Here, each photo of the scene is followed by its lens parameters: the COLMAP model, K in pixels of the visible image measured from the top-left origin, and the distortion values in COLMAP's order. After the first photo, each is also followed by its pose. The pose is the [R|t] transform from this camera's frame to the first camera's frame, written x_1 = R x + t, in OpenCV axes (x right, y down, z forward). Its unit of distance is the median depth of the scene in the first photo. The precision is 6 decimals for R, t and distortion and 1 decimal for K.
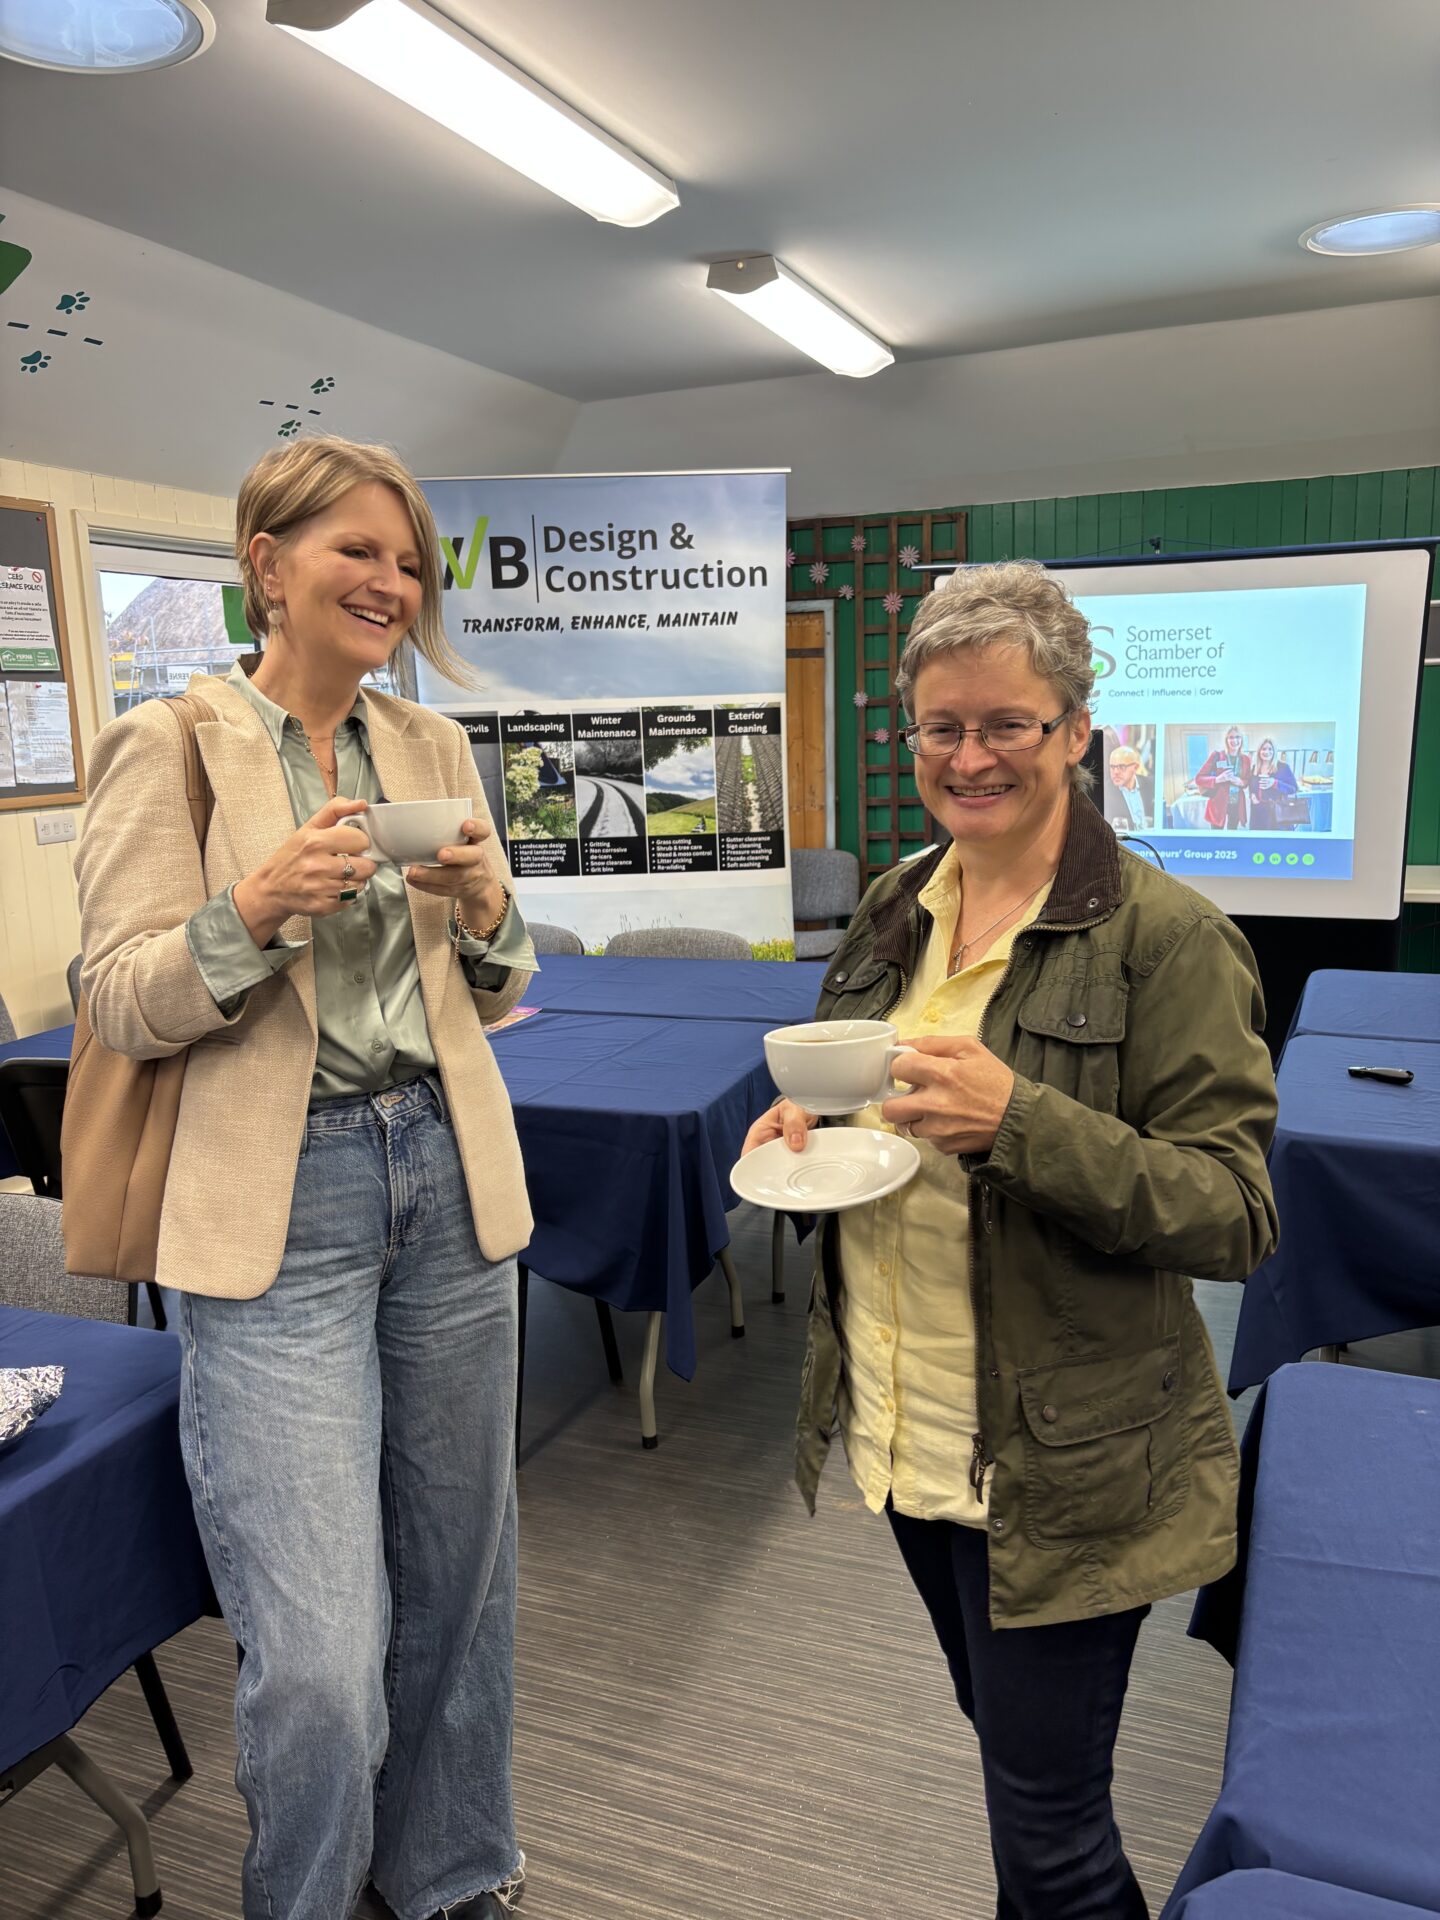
lens RADIAL K [[1454.9, 0, 726.2], [0, 1454.9, 957.5], [0, 0, 1]] dist [0.034905, -0.019841]
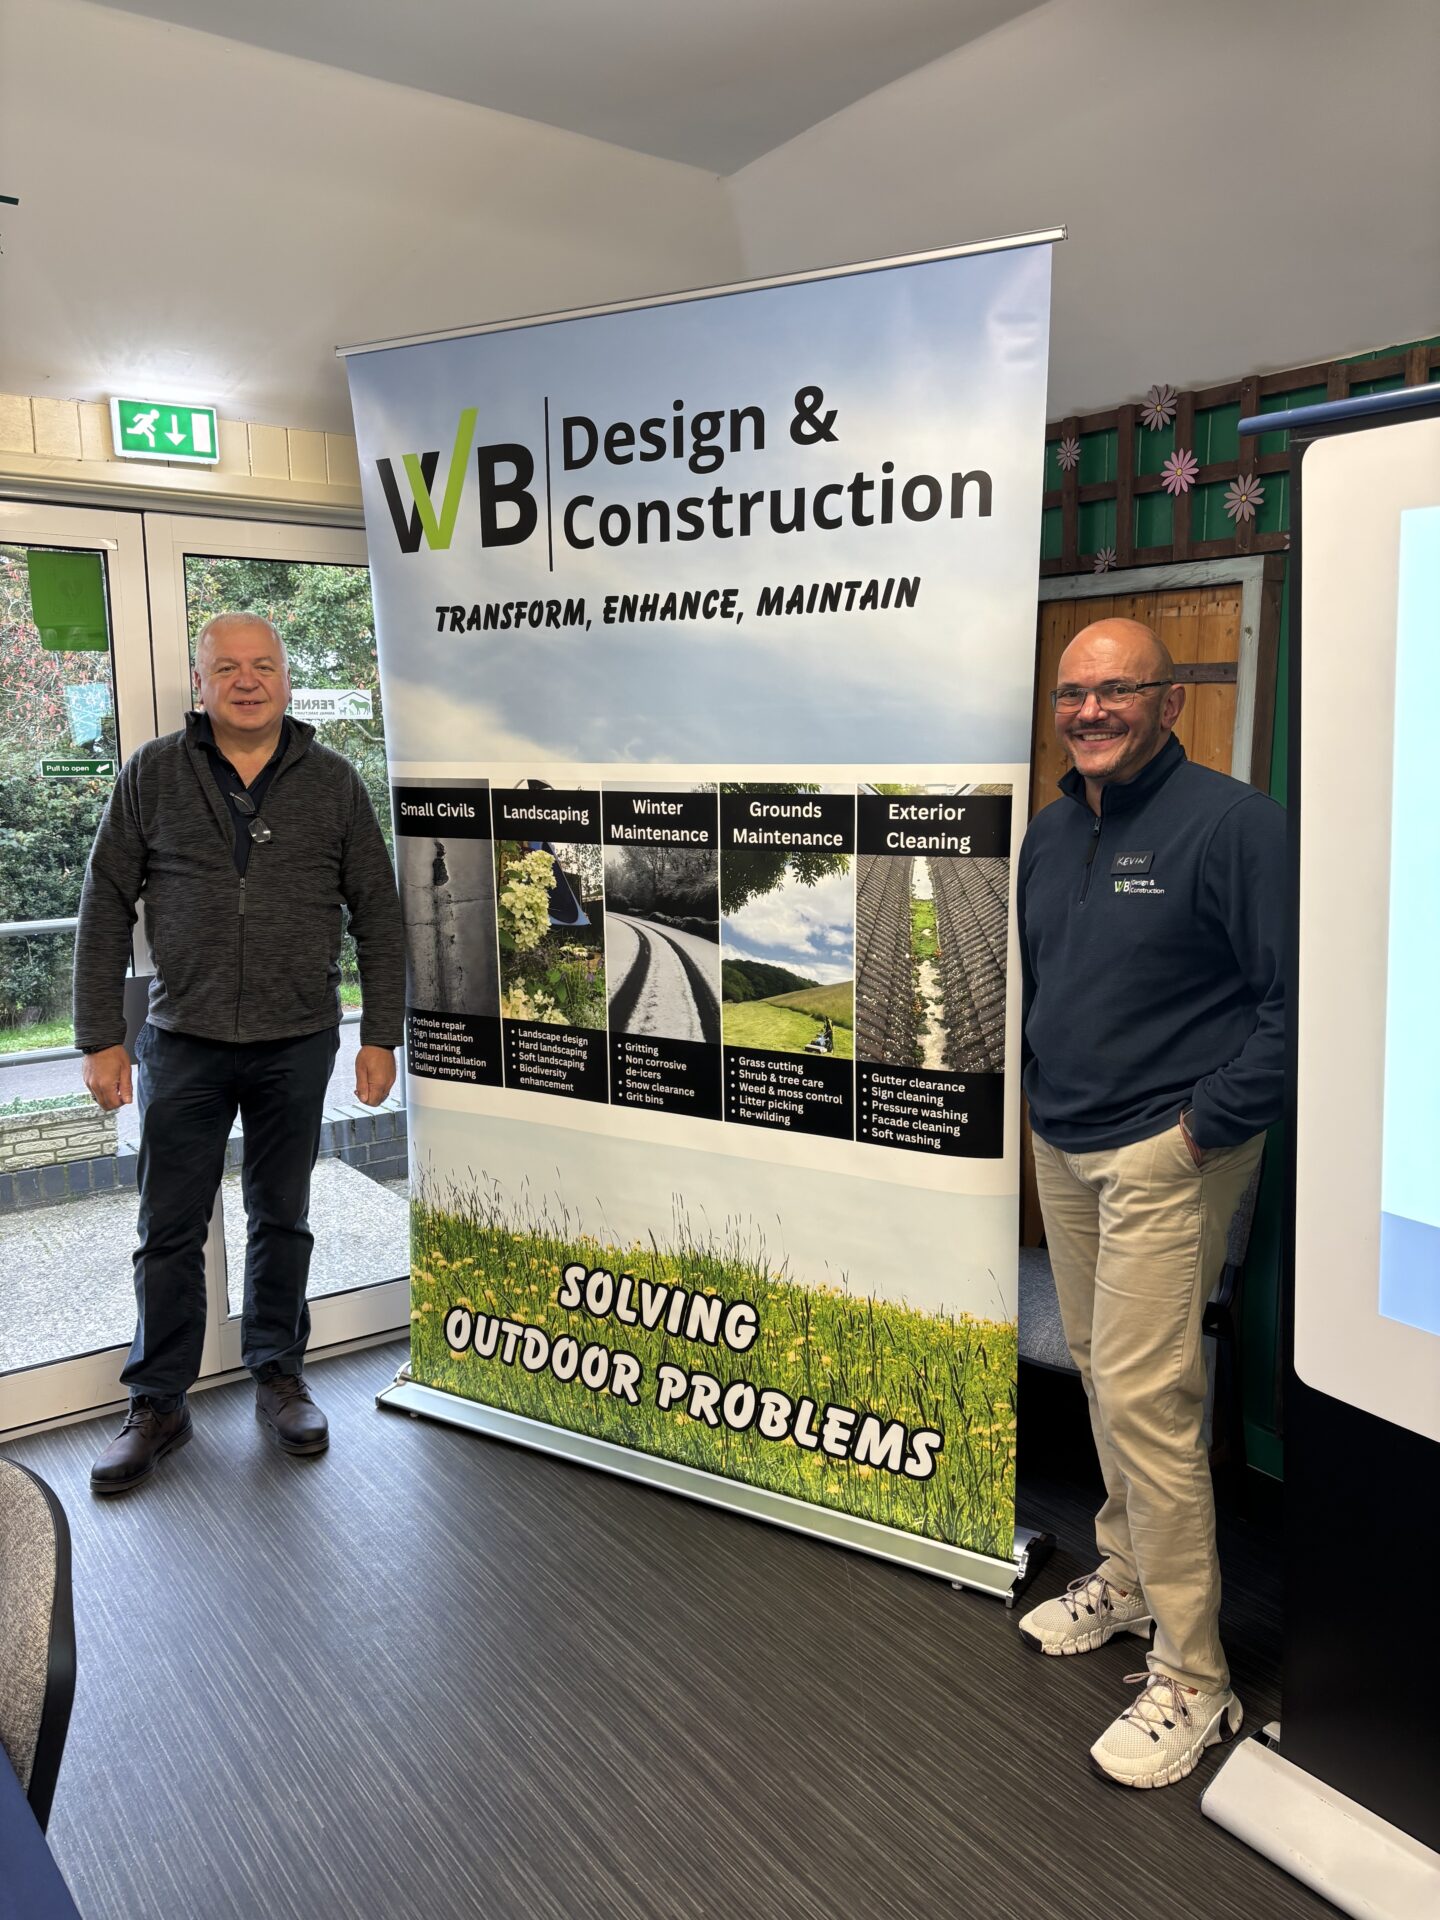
lens RADIAL K [[1454.9, 0, 710.1], [0, 1454.9, 971.8], [0, 0, 1]] dist [0.034905, -0.019841]
pose [[0.847045, 0.111077, -0.519785, 0.195201], [-0.116271, 0.992958, 0.022717, -0.120317], [0.518648, 0.041194, 0.853995, 0.588968]]
